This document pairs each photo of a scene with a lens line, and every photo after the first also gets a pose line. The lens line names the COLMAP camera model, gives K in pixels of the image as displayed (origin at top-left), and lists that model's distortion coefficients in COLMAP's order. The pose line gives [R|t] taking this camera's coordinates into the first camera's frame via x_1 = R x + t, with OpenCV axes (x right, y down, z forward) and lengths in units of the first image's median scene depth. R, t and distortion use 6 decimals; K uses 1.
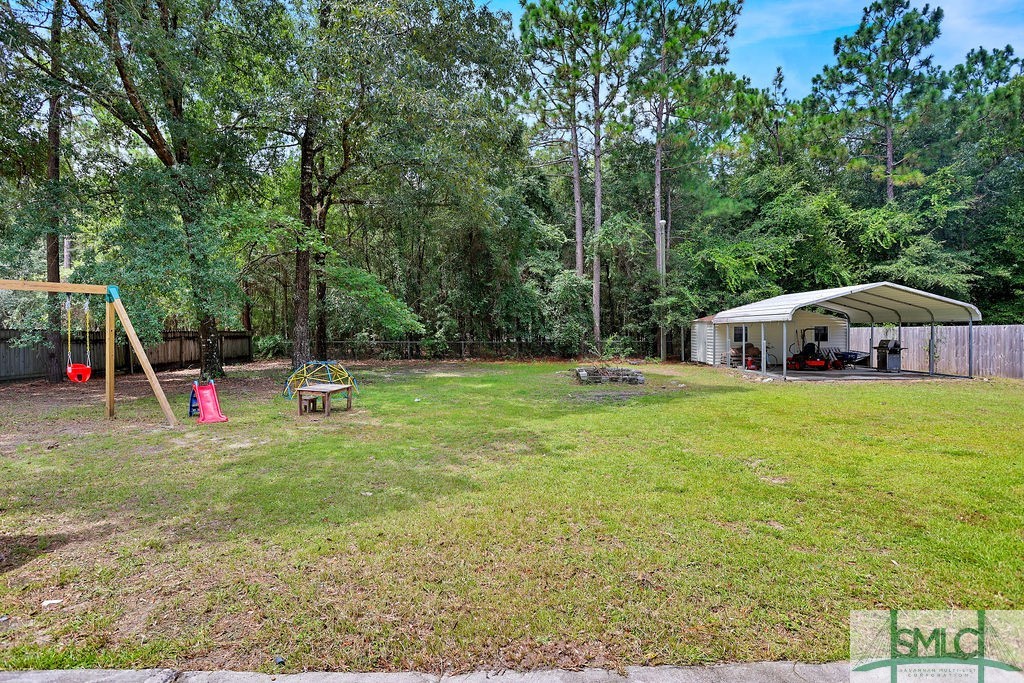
lens RADIAL K [[518.2, 0, 512.0], [0, 518.2, 341.5], [0, 0, 1]] dist [-0.011064, 0.002040]
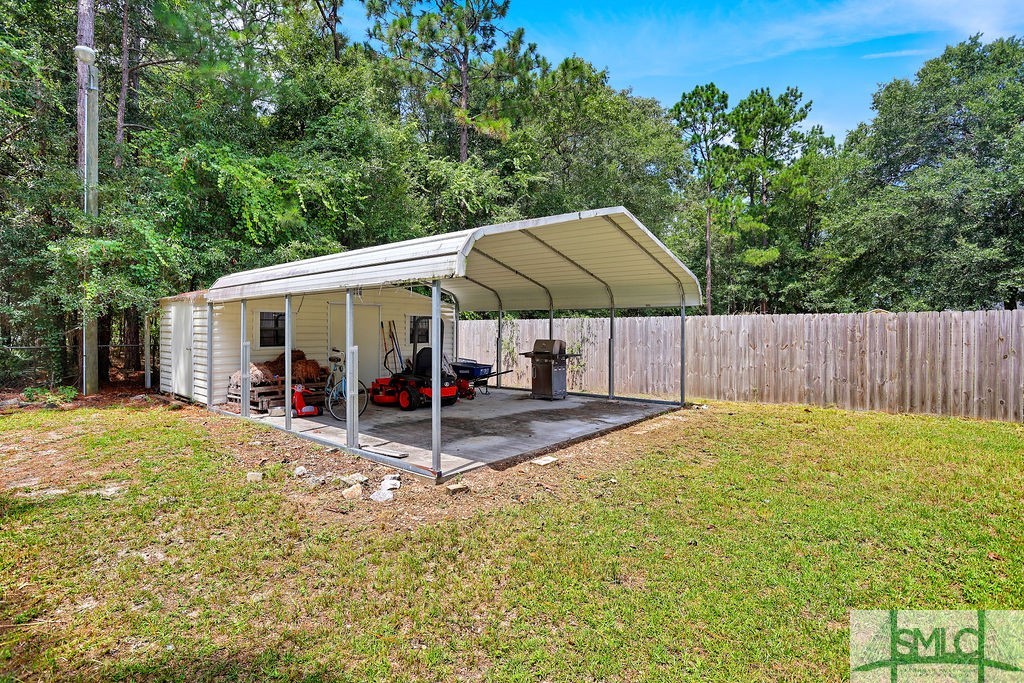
lens RADIAL K [[499.5, 0, 510.4], [0, 499.5, 336.1], [0, 0, 1]] dist [-0.033362, 0.000542]
pose [[0.641291, -0.003167, 0.767291, 0.224080], [0.010036, 0.999941, -0.004261, -0.004558], [-0.767232, 0.010432, 0.641285, 0.524845]]
